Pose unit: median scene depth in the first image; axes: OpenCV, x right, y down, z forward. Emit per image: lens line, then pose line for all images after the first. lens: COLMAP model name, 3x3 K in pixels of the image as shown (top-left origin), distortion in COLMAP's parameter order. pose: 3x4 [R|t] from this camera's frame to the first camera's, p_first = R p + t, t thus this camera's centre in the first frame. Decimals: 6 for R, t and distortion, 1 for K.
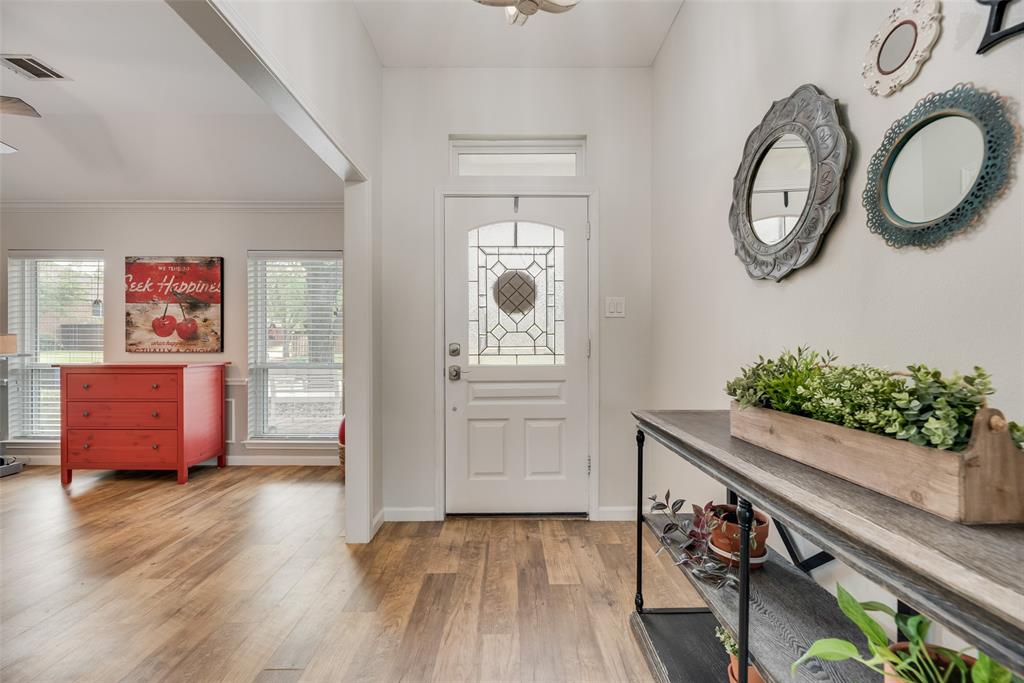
lens RADIAL K [[414.4, 0, 511.6], [0, 414.4, 345.4], [0, 0, 1]] dist [-0.002700, 0.000802]
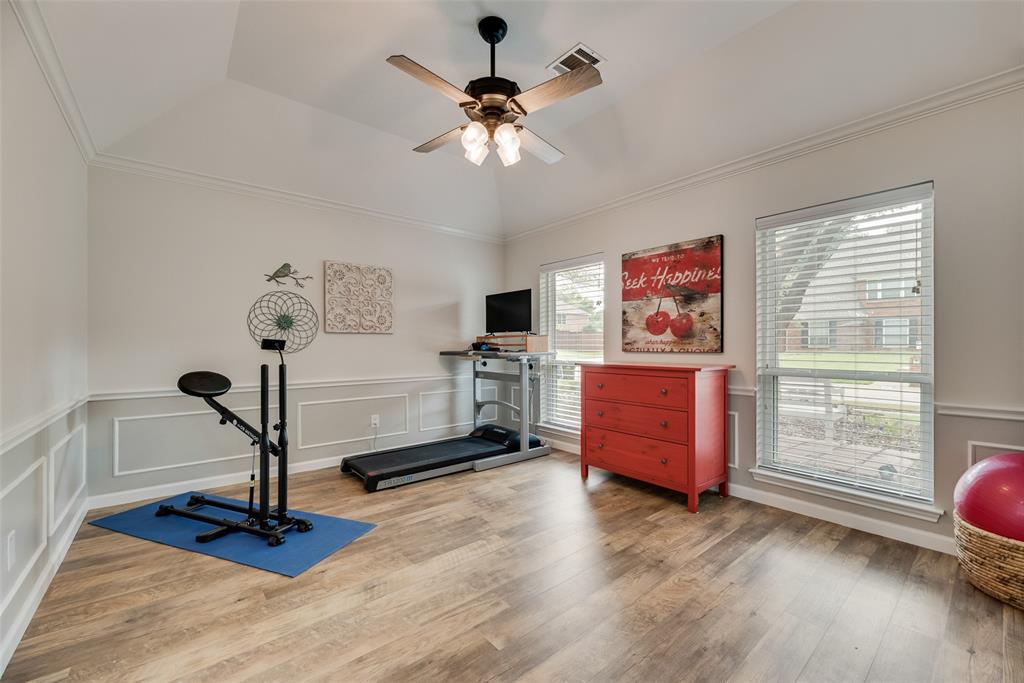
lens RADIAL K [[414.4, 0, 510.6], [0, 414.4, 347.8], [0, 0, 1]] dist [-0.002700, 0.000802]
pose [[0.628058, 0.002641, -0.778162, -0.332432], [0.002413, 0.999983, 0.005342, 0.001671], [0.778163, -0.005233, 0.628041, 0.173944]]
